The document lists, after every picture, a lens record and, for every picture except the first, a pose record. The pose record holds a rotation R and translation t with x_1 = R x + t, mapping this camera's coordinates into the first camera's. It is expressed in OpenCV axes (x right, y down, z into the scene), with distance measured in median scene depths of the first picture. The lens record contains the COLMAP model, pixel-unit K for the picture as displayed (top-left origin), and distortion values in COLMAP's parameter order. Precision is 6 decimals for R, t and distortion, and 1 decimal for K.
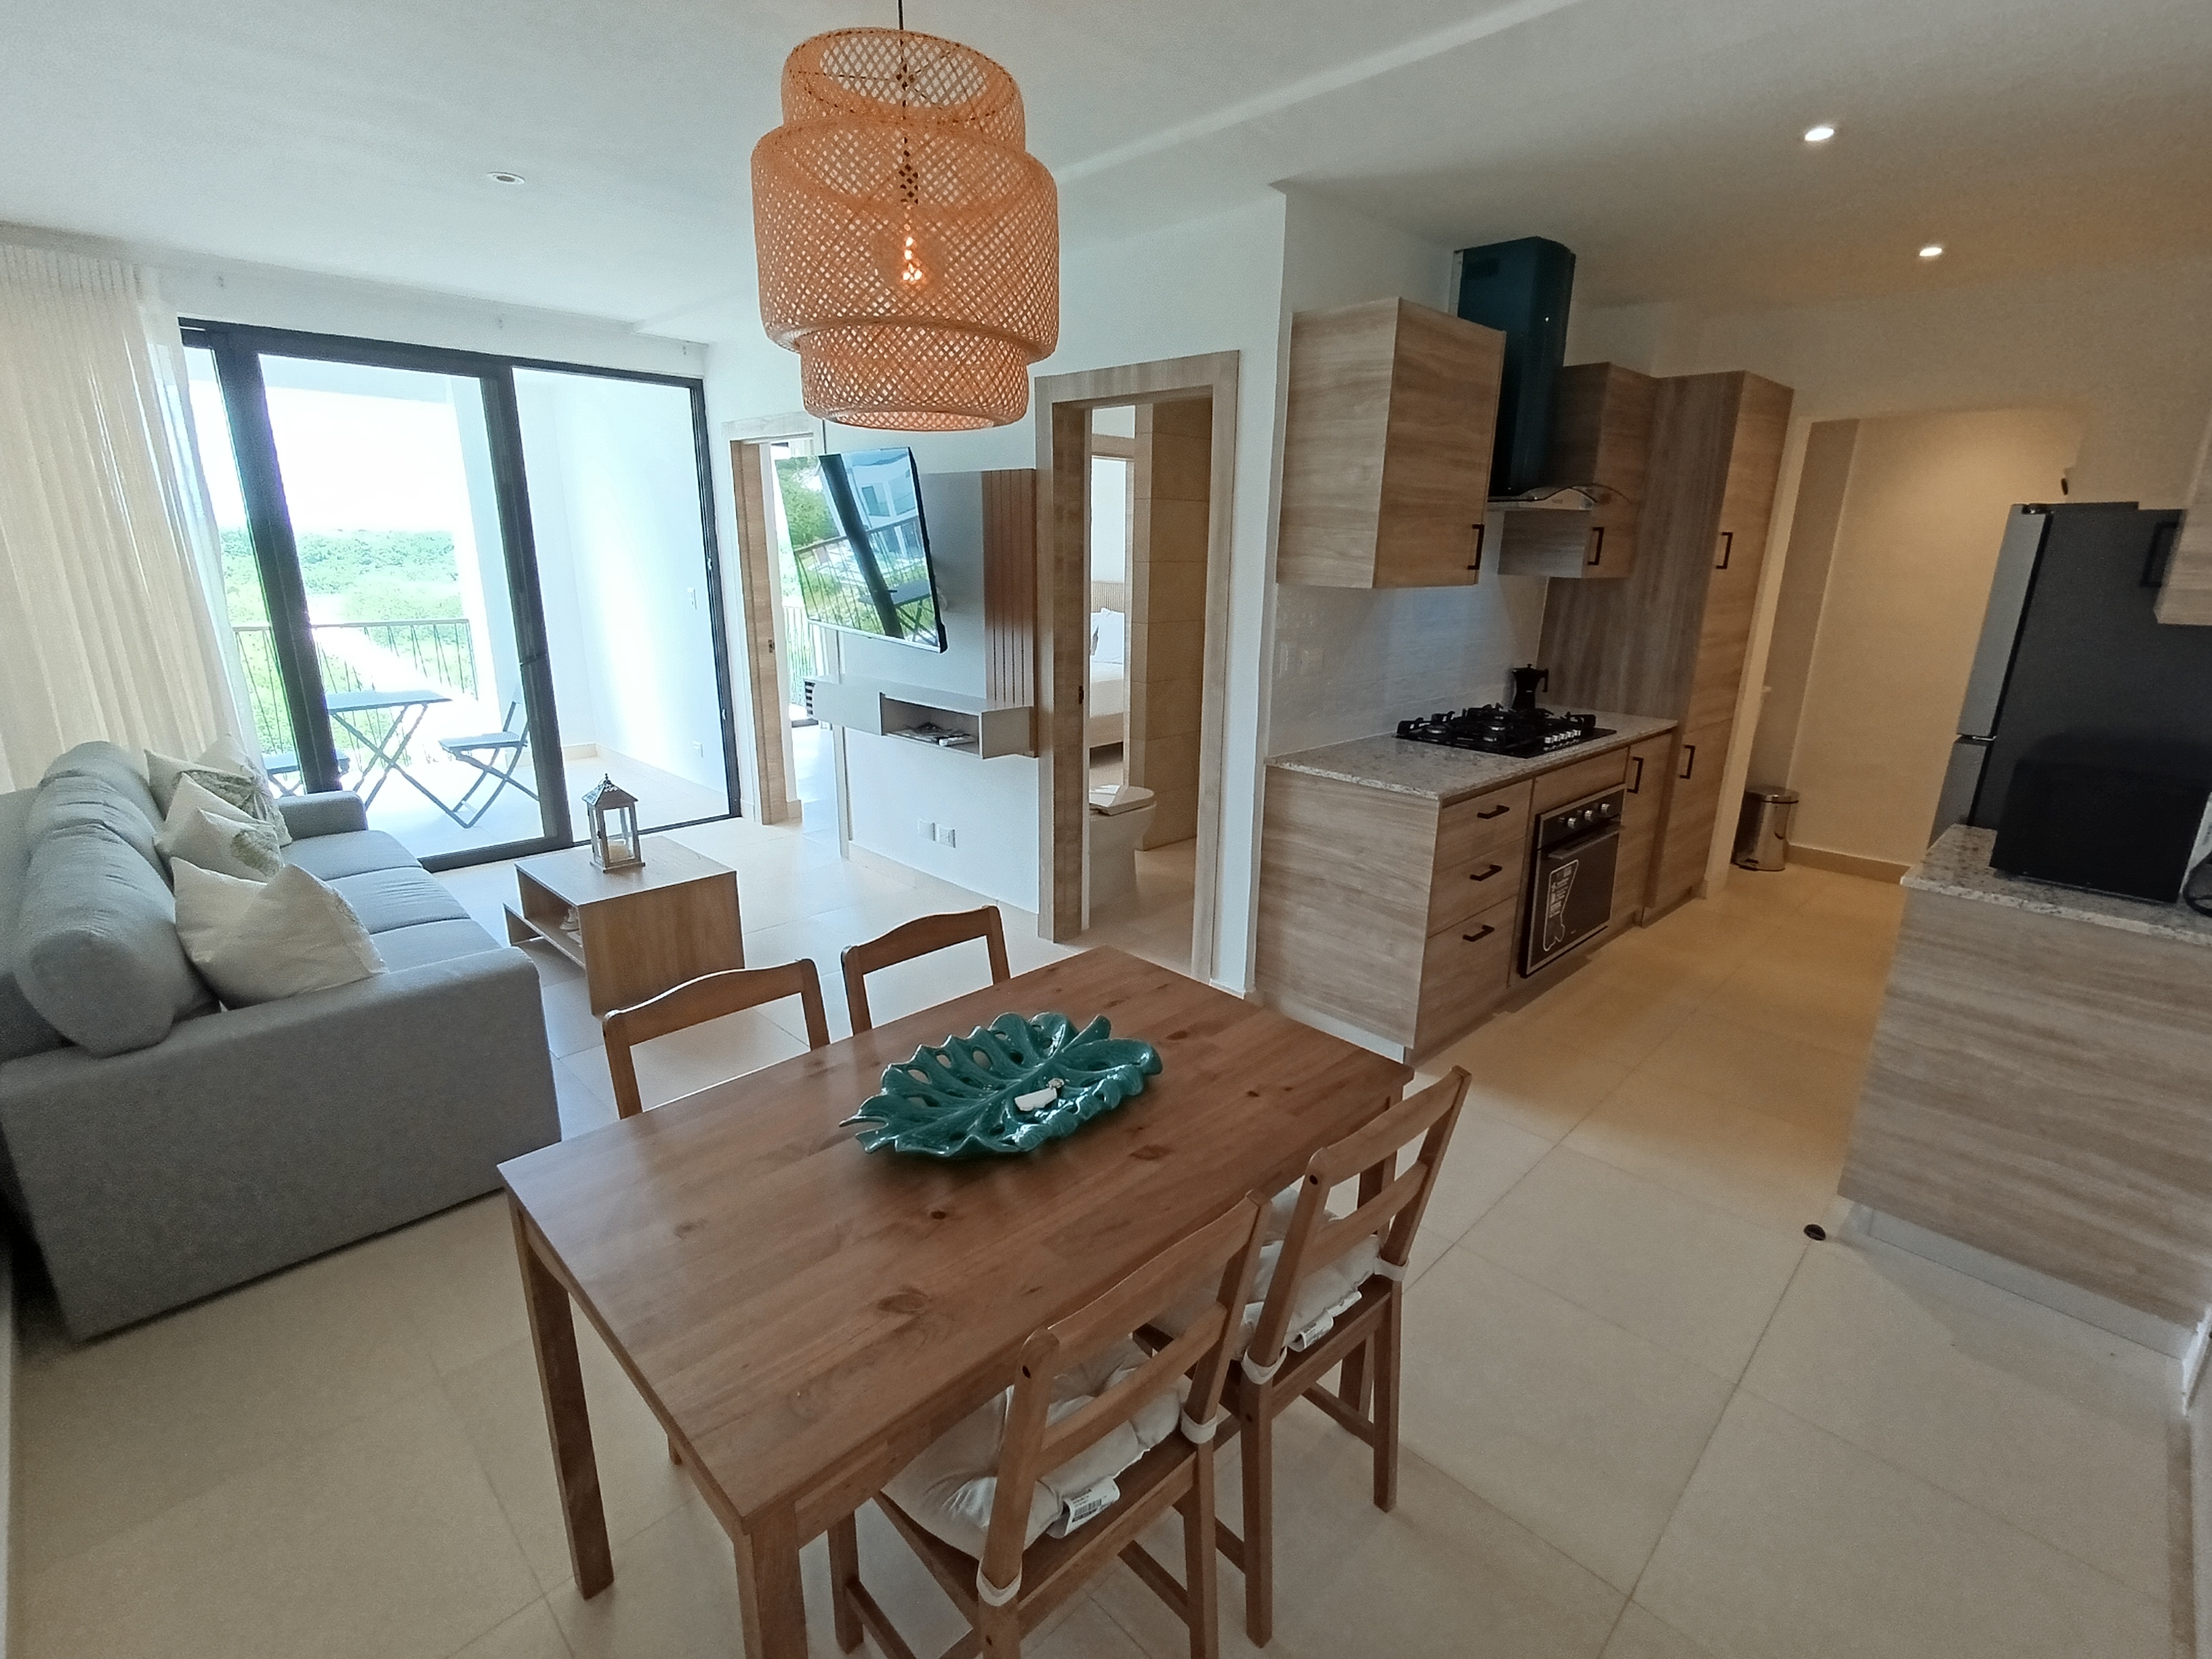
lens RADIAL K [[1026.0, 0, 1119.8], [0, 1026.0, 835.4], [0, 0, 1]] dist [0.001018, -0.000574]
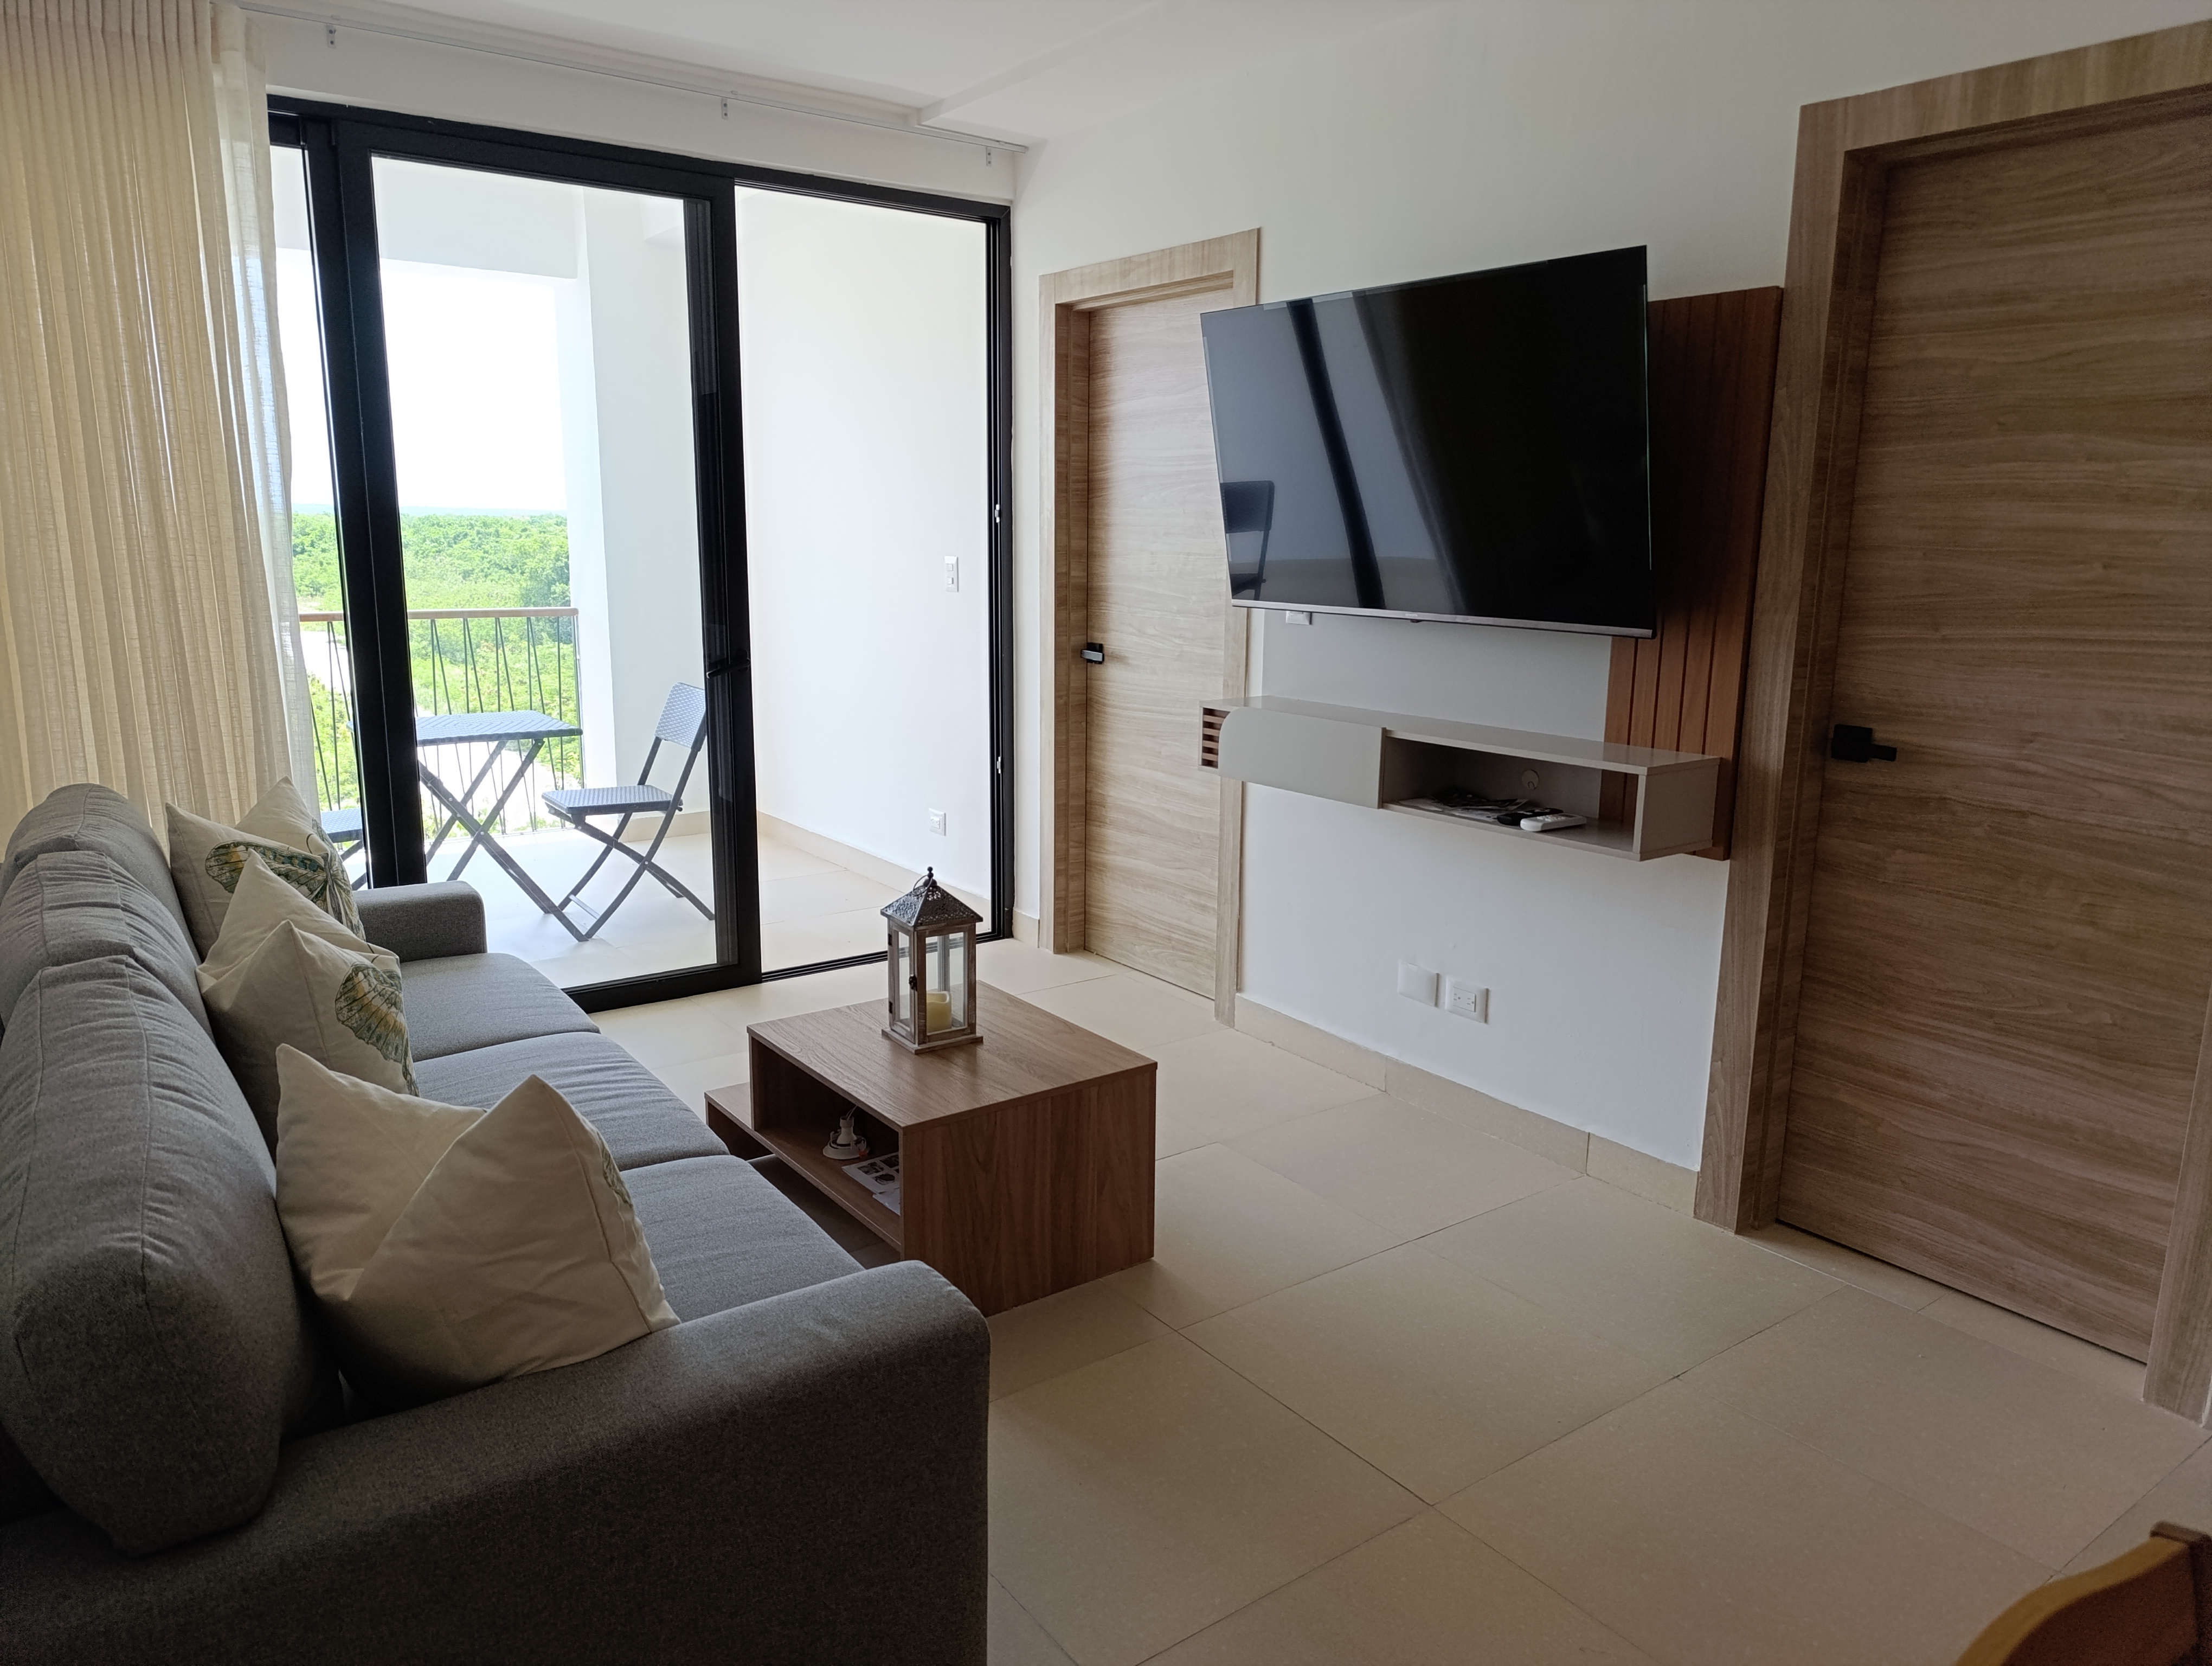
lens RADIAL K [[1522.6, 0, 1116.7], [0, 1522.6, 830.6], [0, 0, 1]] dist [0.039055, -0.050172]
pose [[0.986848, 0.026715, -0.159427, -0.321496], [-0.039633, 0.996133, -0.078405, -0.024397], [0.156716, 0.083692, 0.984091, 0.271904]]
